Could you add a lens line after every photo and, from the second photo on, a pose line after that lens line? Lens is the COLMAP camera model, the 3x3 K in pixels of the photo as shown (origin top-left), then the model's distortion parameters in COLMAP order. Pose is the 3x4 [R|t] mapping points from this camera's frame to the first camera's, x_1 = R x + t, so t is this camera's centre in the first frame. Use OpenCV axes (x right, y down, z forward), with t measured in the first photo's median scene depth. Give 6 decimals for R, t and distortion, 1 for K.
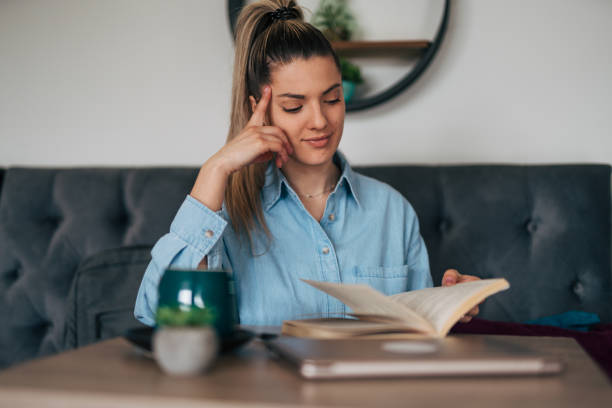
lens RADIAL K [[592.6, 0, 305.7], [0, 592.6, 204.2], [0, 0, 1]] dist [0.090436, -0.150972]
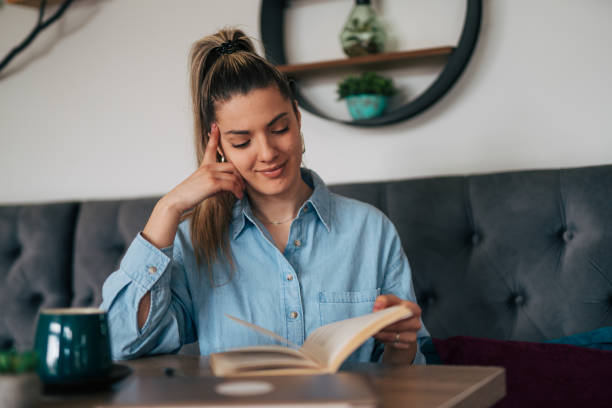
lens RADIAL K [[592.6, 0, 305.7], [0, 592.6, 204.2], [0, 0, 1]] dist [0.090436, -0.150972]
pose [[0.974567, -0.060777, -0.215698, 0.285858], [0.058461, 0.998143, -0.017108, -0.027407], [0.216337, 0.004063, 0.976310, 0.017761]]
